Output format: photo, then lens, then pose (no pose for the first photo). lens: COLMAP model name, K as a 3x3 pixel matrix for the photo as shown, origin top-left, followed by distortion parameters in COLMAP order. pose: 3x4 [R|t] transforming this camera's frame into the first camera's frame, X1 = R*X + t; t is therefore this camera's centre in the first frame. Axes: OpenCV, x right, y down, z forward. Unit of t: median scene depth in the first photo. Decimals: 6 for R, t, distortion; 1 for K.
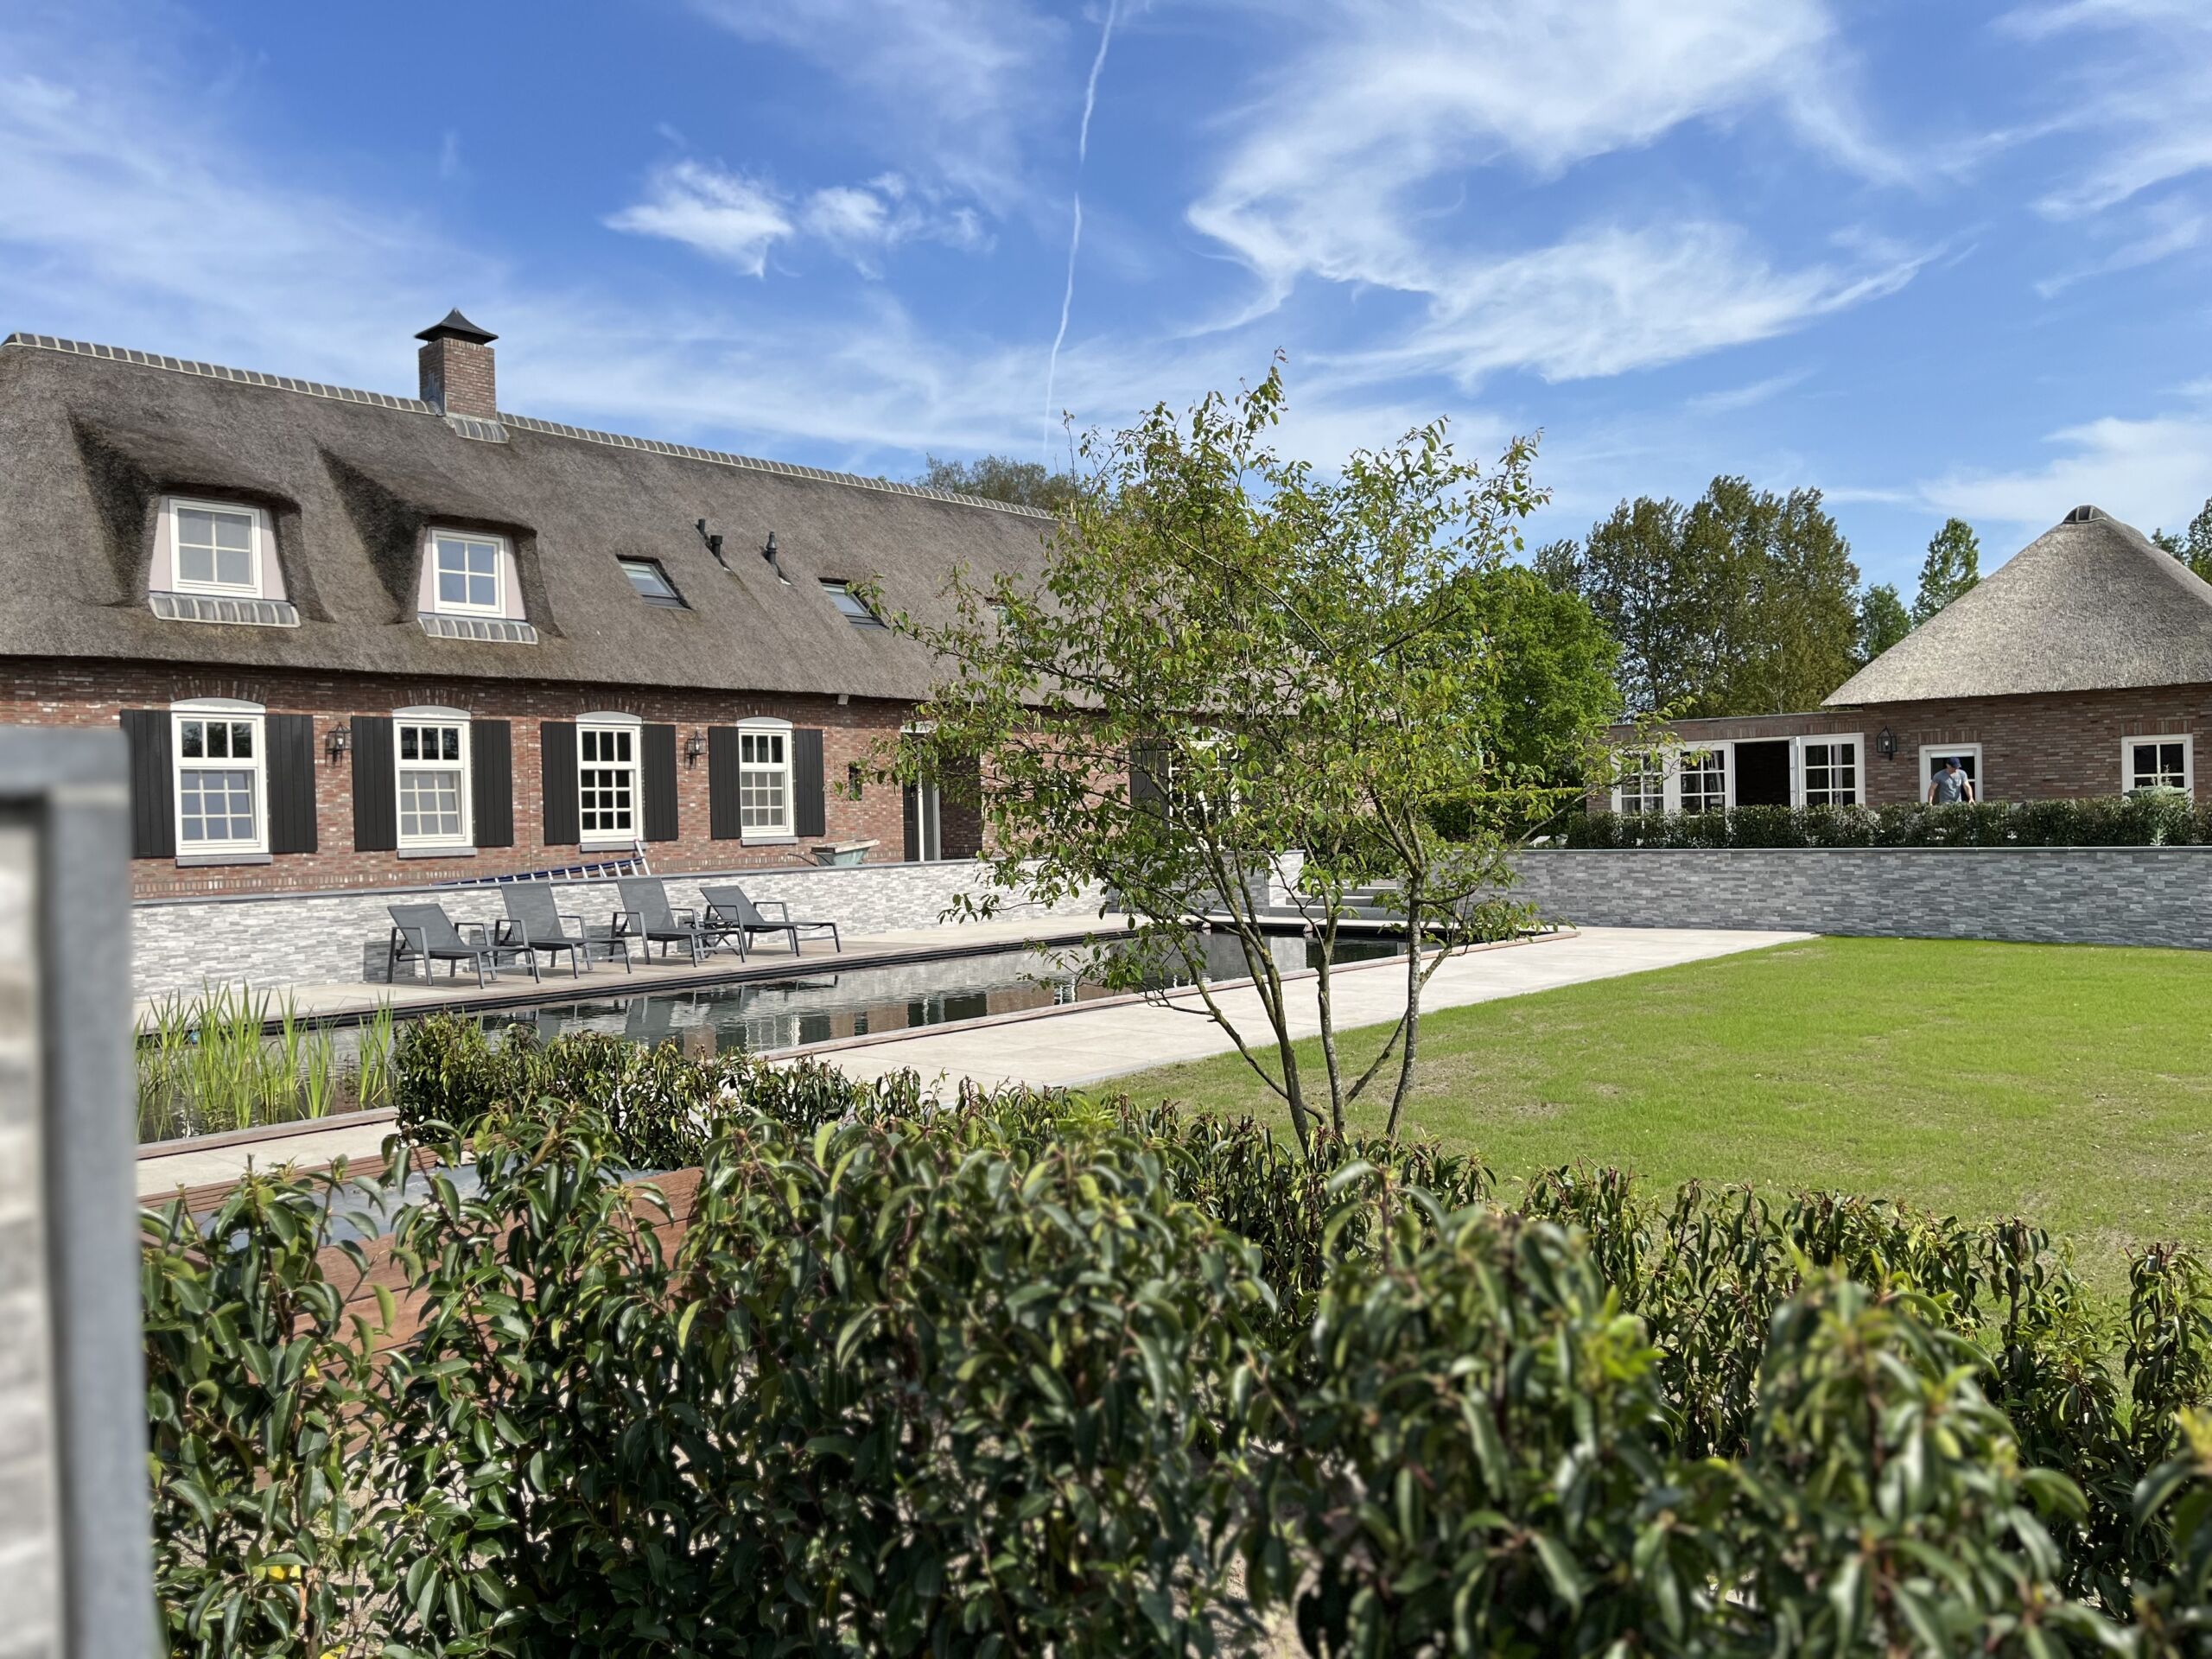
lens RADIAL K [[1666.0, 0, 1115.3], [0, 1666.0, 845.6], [0, 0, 1]] dist [0.064280, -0.082743]
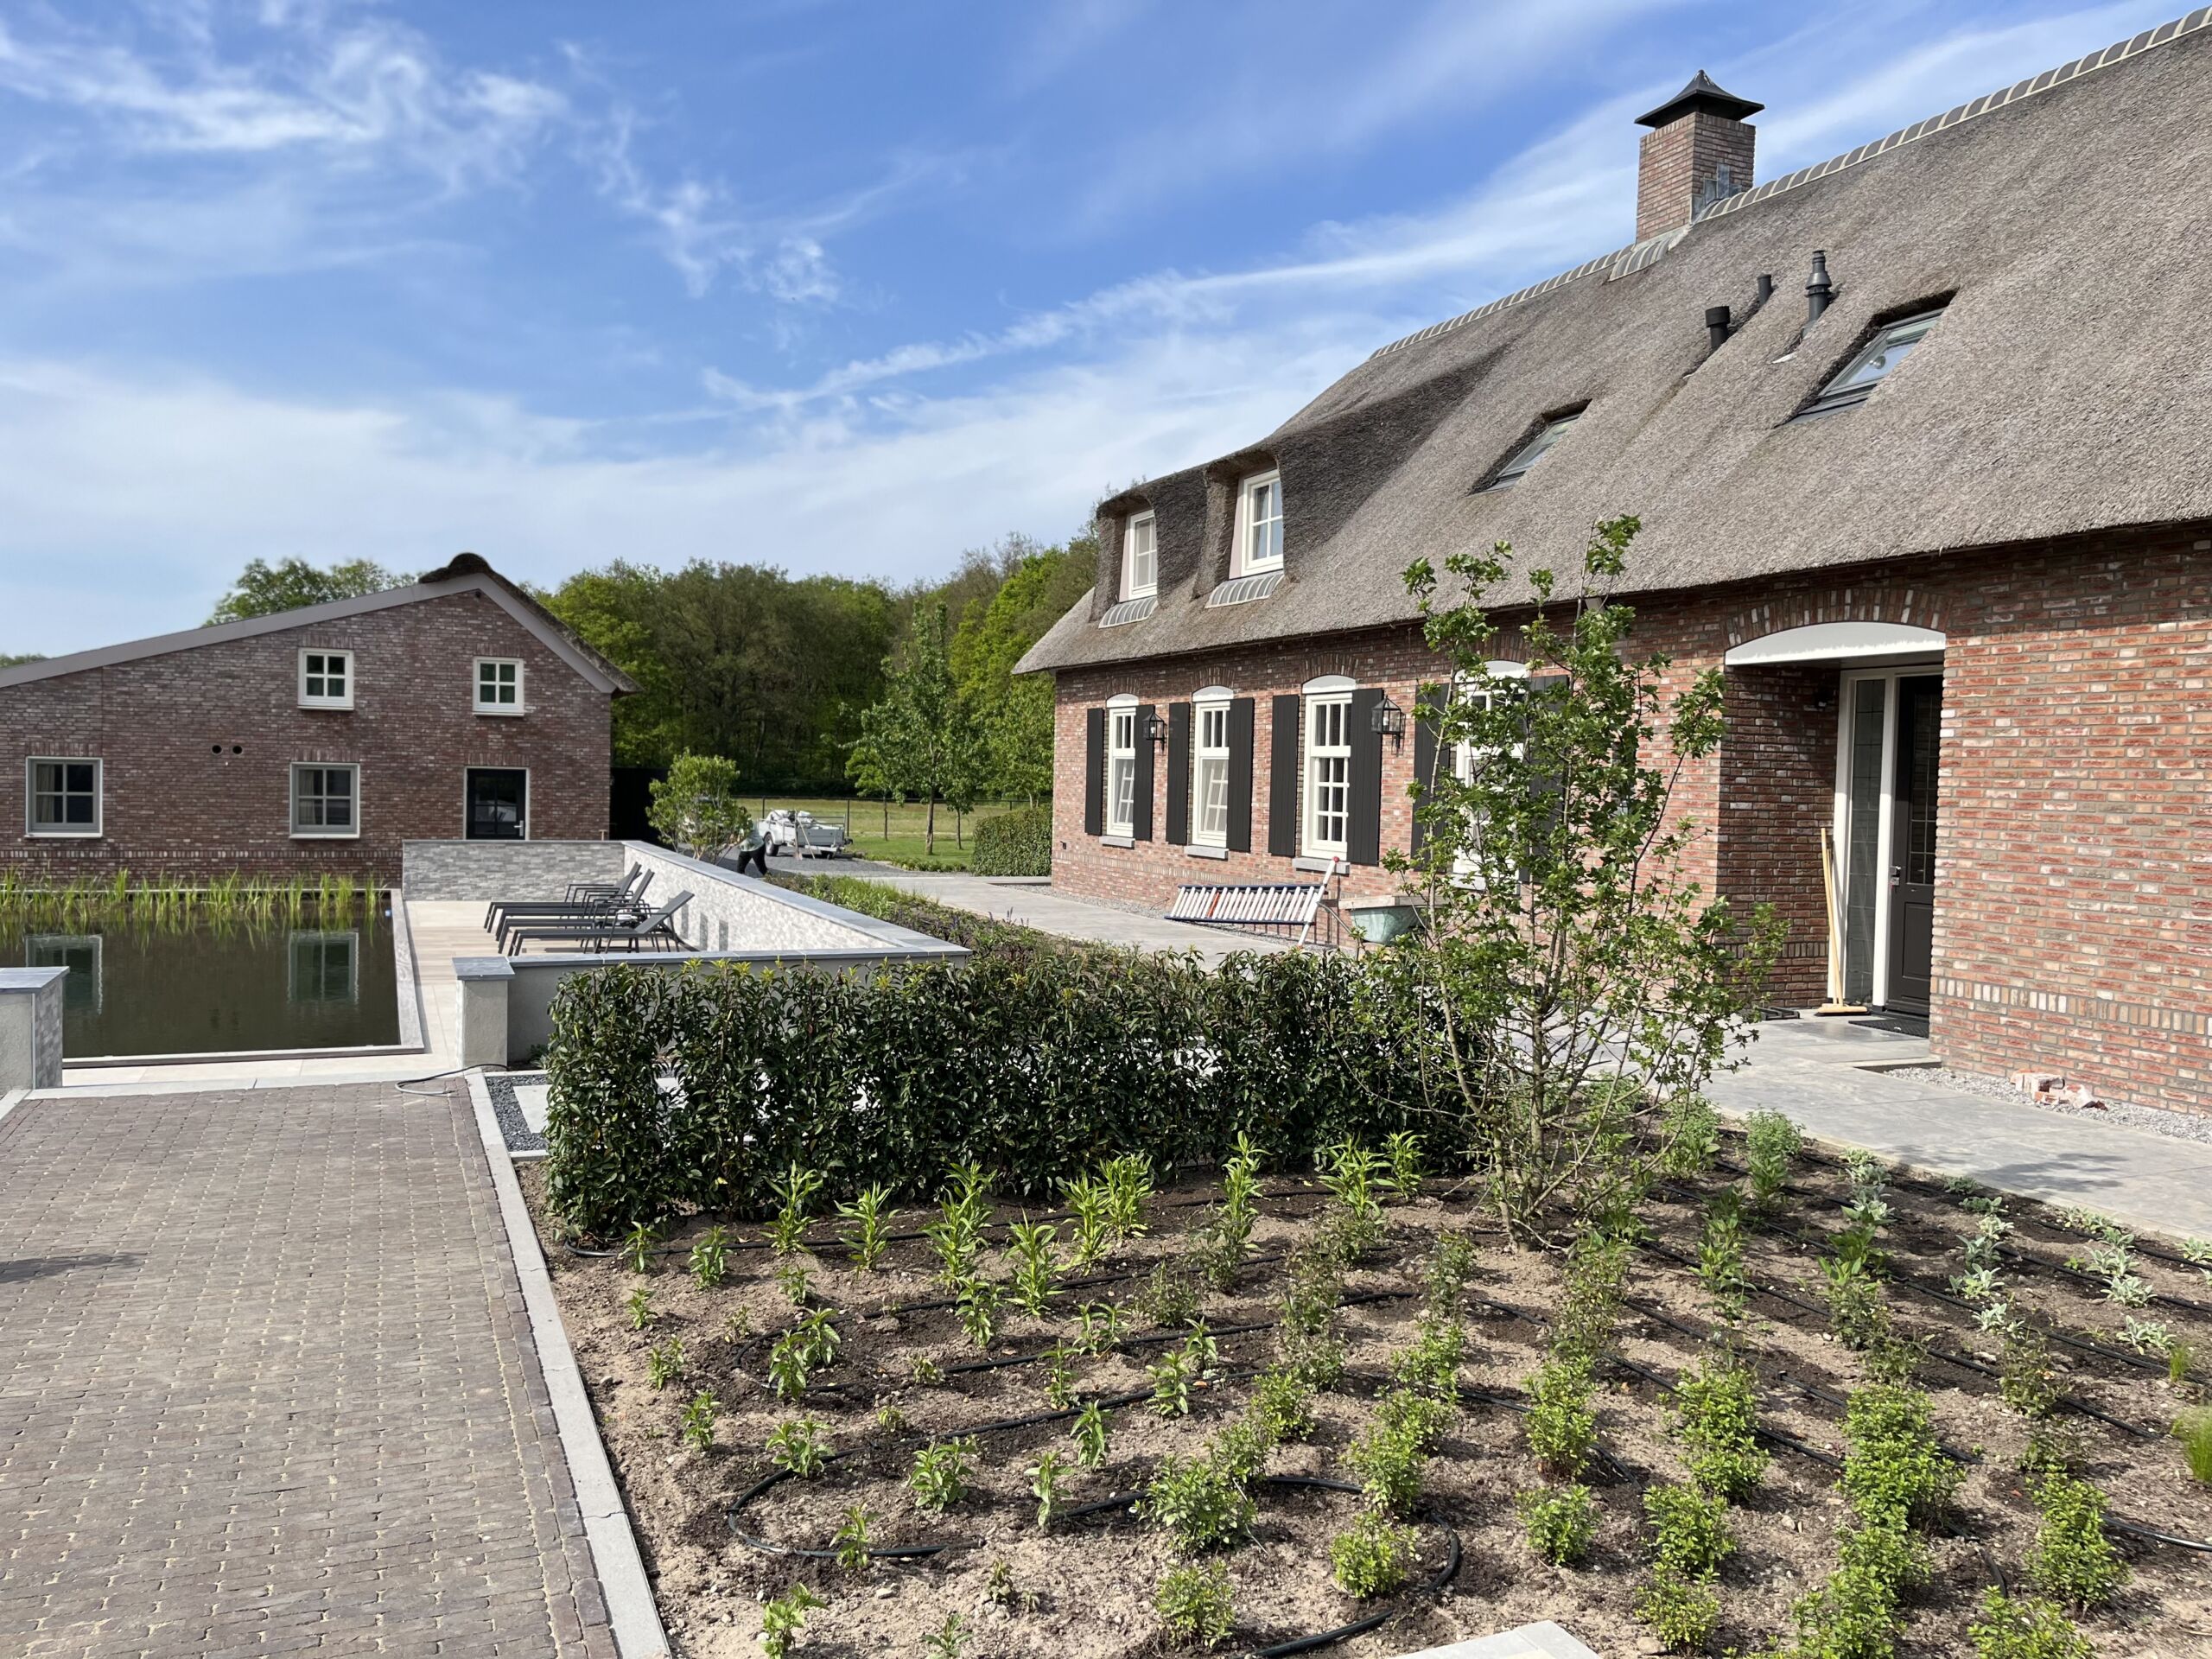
lens RADIAL K [[1666.0, 0, 1114.0], [0, 1666.0, 836.8], [0, 0, 1]] dist [0.064280, -0.082743]
pose [[-0.413174, 0.049040, -0.909331, 0.374175], [-0.032472, 0.997121, 0.068529, -0.056562], [0.910073, 0.057842, -0.410392, 1.194314]]
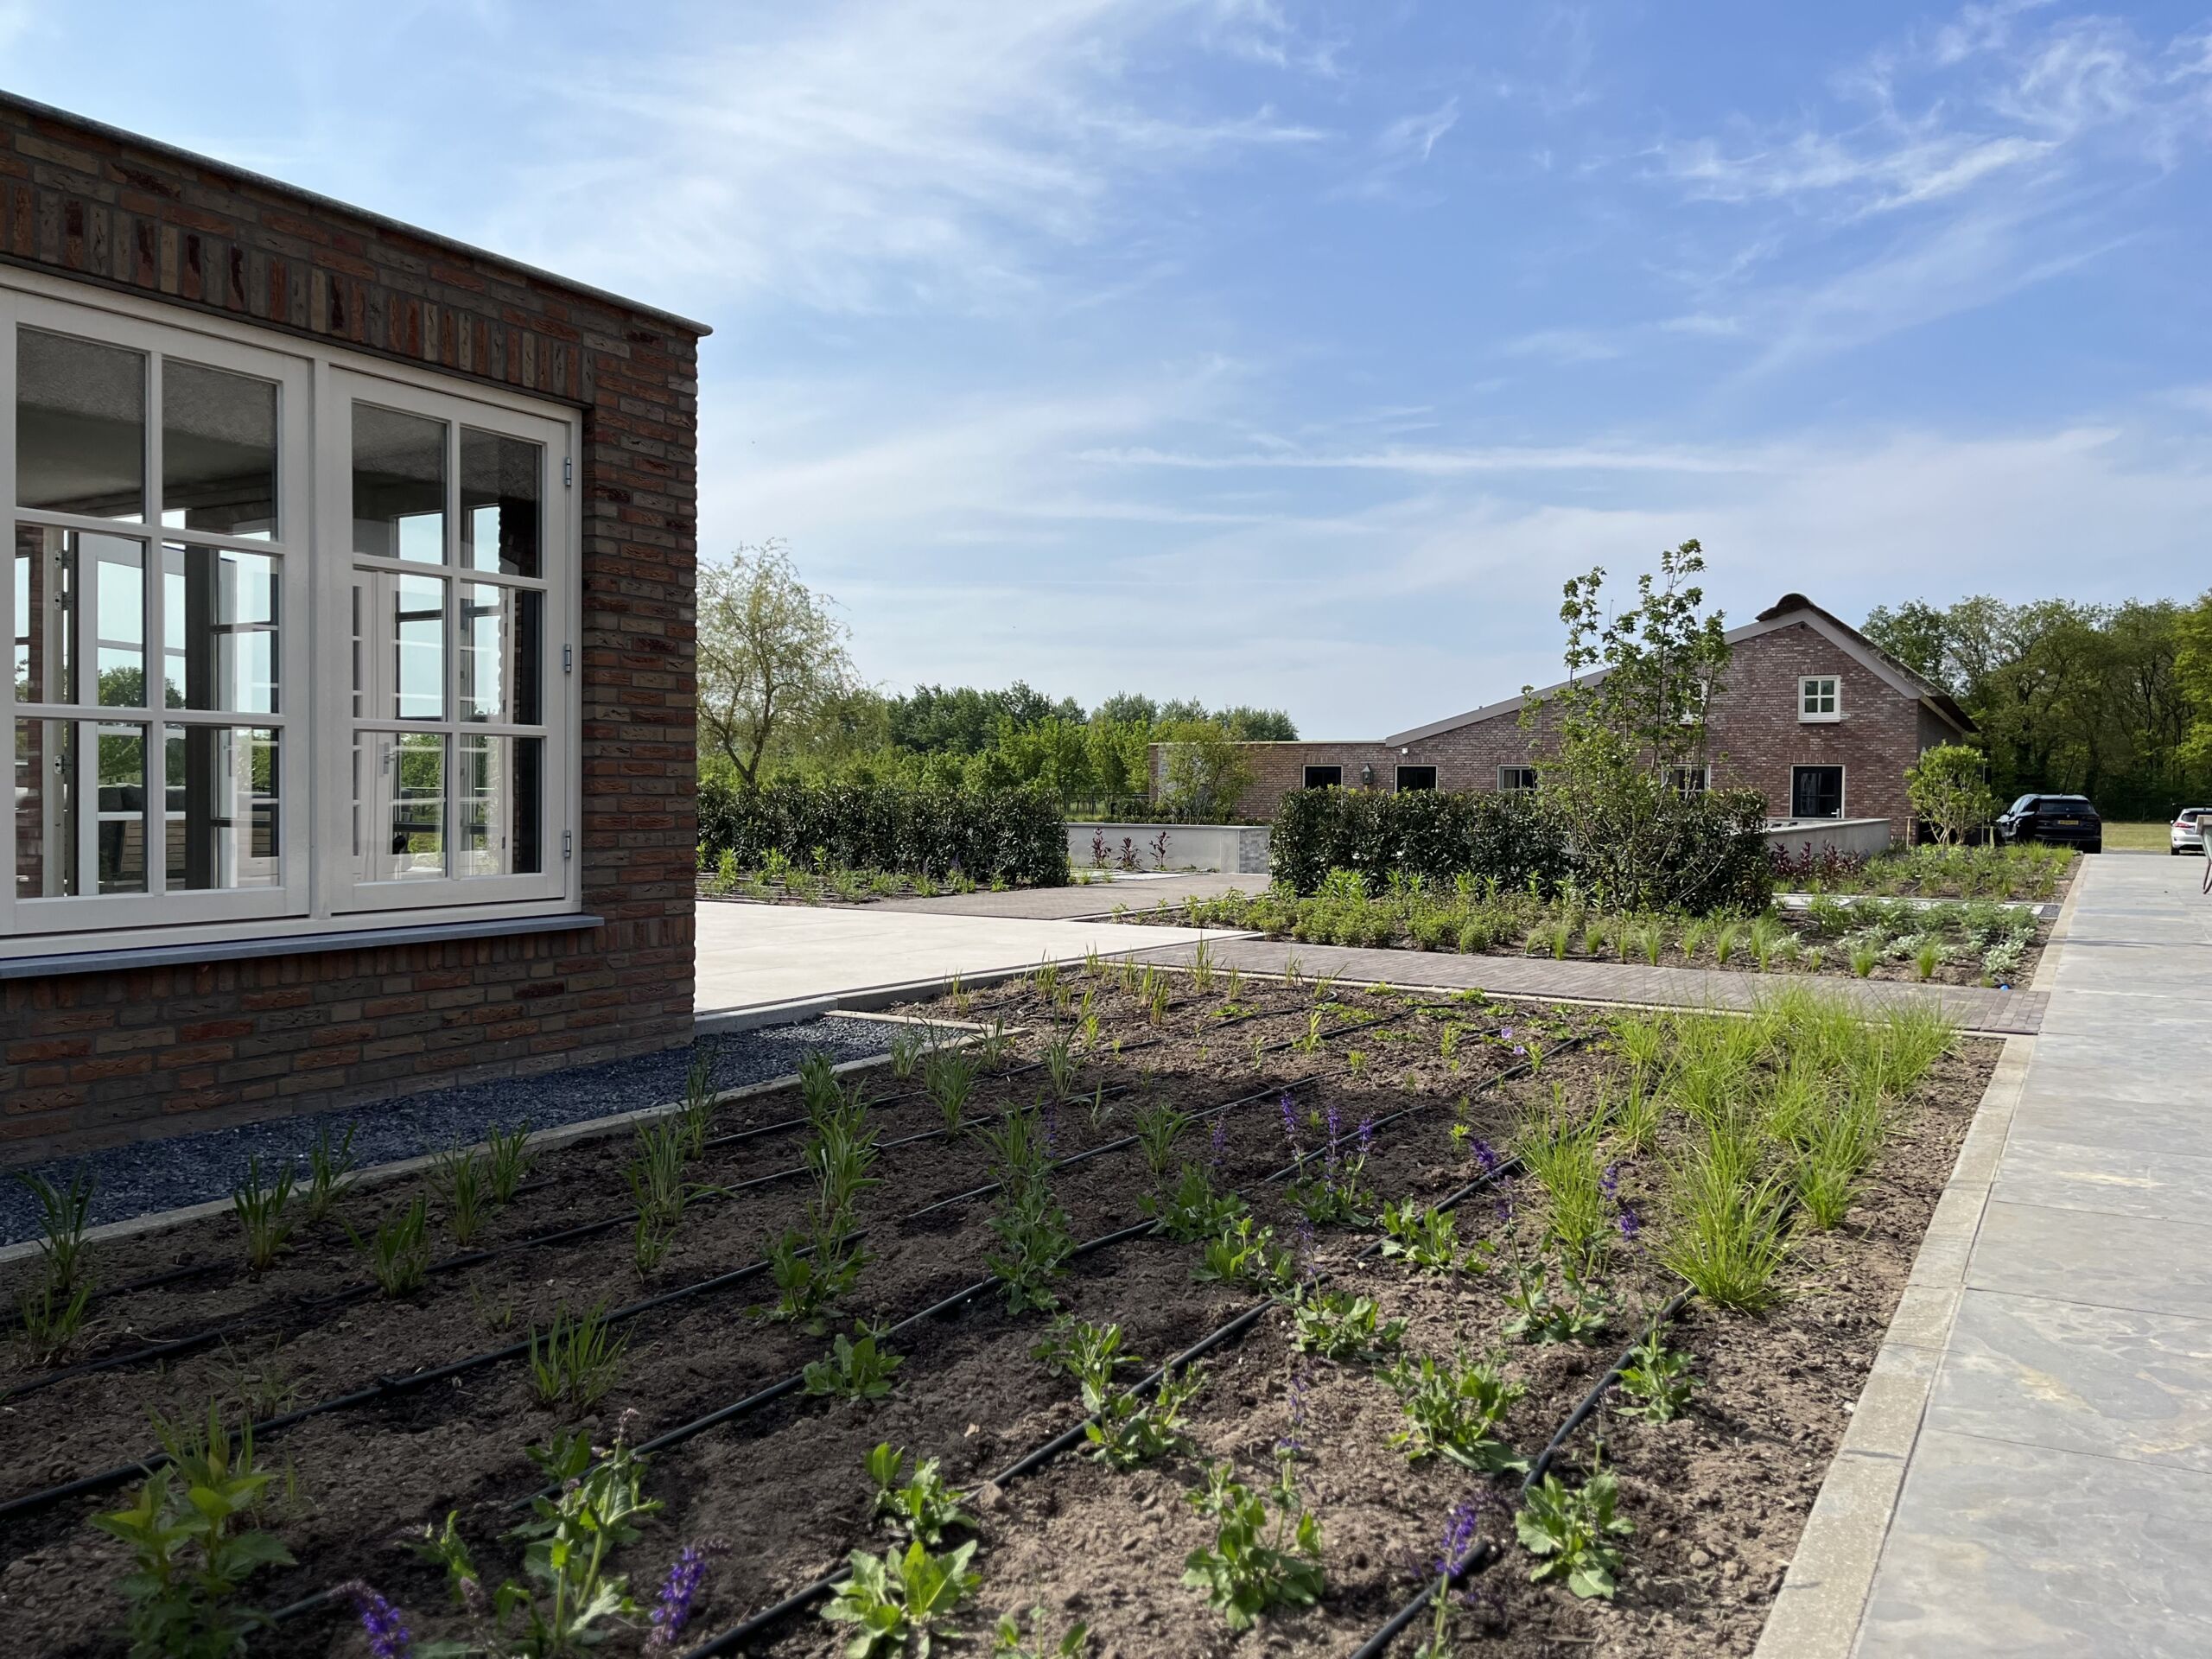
lens RADIAL K [[1666.0, 0, 1109.1], [0, 1666.0, 821.2], [0, 0, 1]] dist [0.064280, -0.082743]
pose [[-0.978207, 0.028554, -0.205662, 0.376505], [0.019098, 0.998673, 0.047820, -0.041565], [0.206754, 0.042850, -0.977454, 1.487564]]
